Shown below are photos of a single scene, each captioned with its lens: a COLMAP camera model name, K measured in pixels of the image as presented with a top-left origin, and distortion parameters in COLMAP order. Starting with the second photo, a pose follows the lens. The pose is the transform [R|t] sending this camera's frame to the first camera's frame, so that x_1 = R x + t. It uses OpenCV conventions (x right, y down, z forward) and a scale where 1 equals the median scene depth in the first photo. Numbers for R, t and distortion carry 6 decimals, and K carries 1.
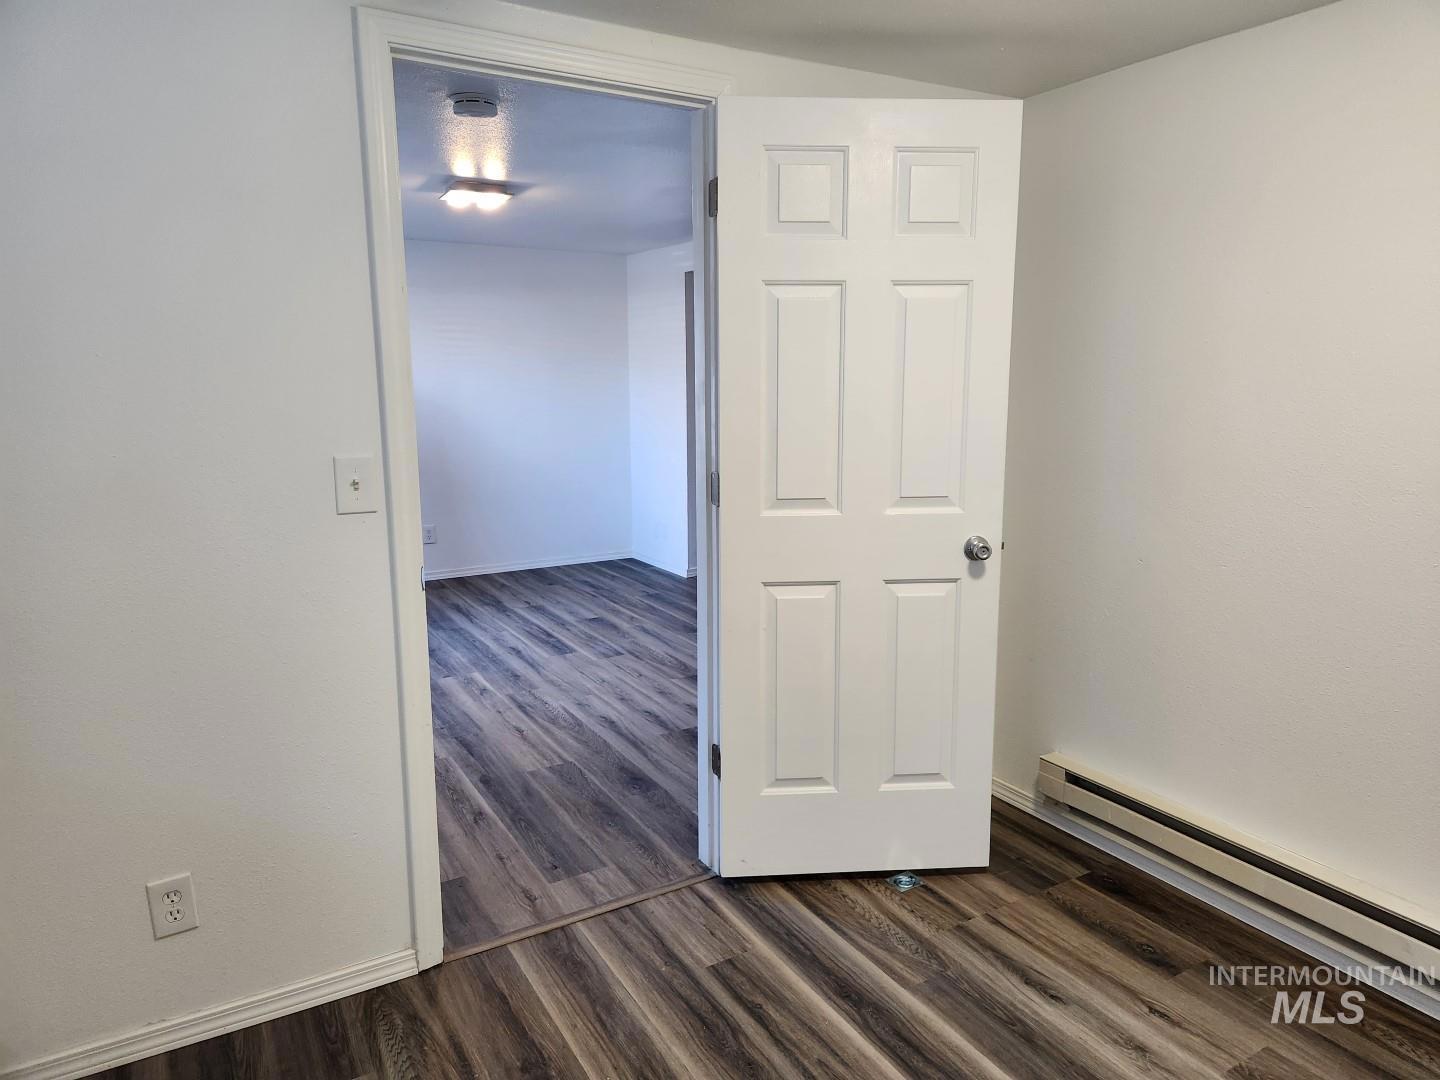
lens RADIAL K [[962.9, 0, 732.5], [0, 962.9, 526.6], [0, 0, 1]] dist [0.078007, -0.064897]
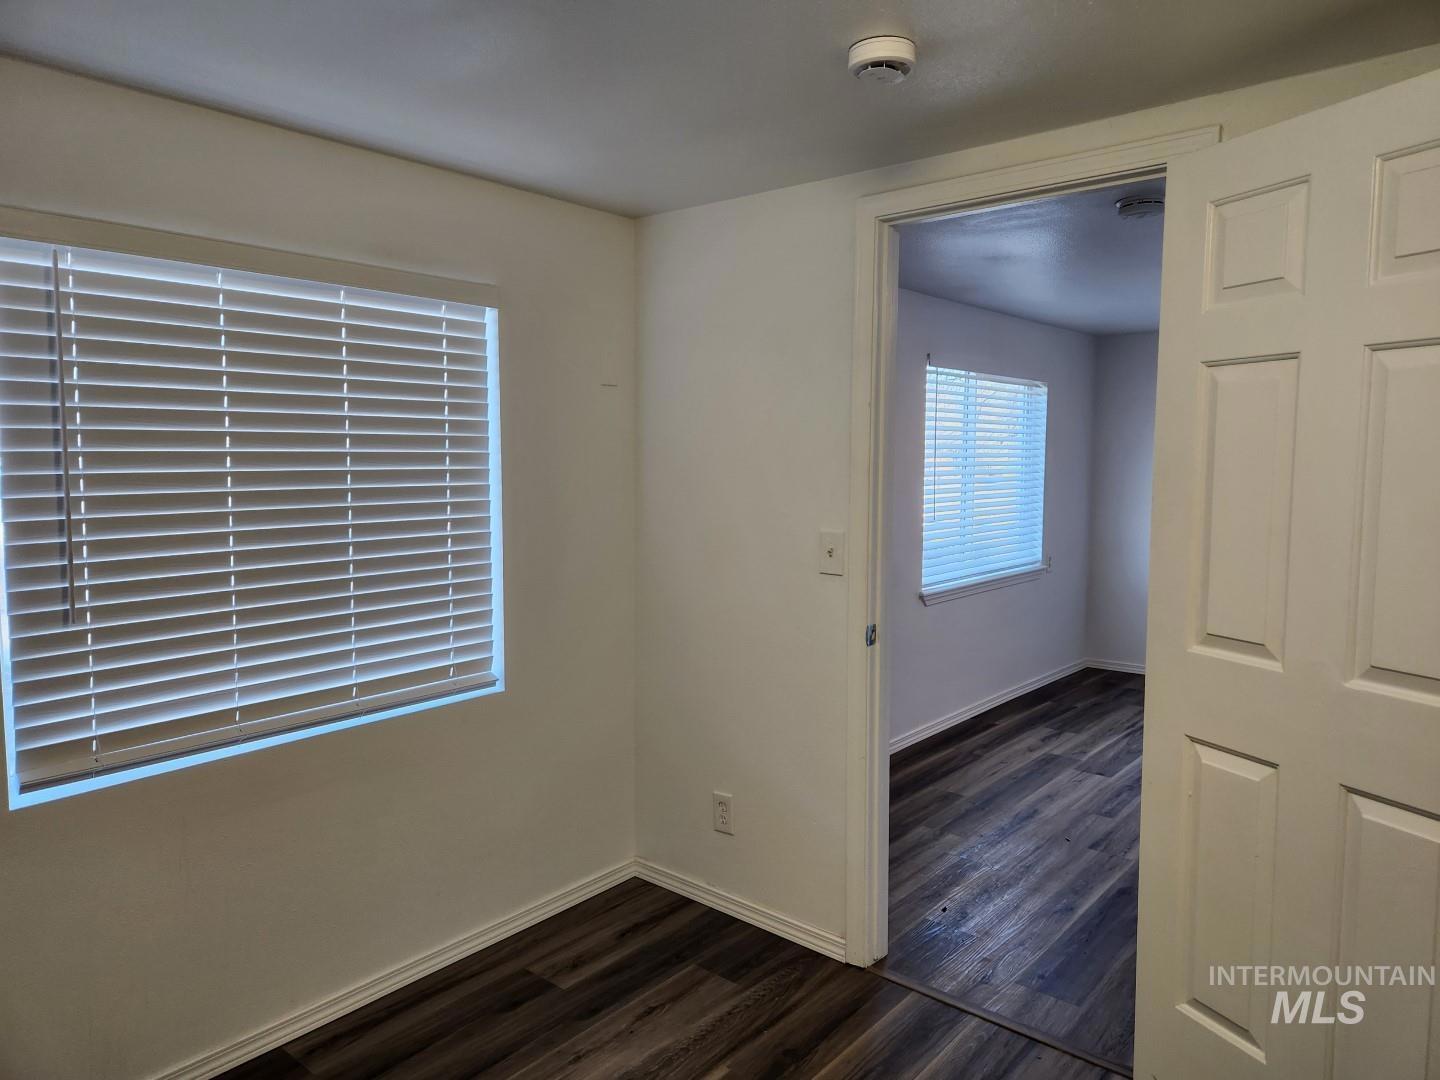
lens RADIAL K [[962.9, 0, 722.1], [0, 962.9, 533.0], [0, 0, 1]] dist [0.078007, -0.064897]
pose [[0.326910, 0.080840, -0.941592, 0.368898], [-0.154272, 0.987535, 0.031223, -0.041099], [0.932379, 0.135054, 0.335306, 0.198589]]
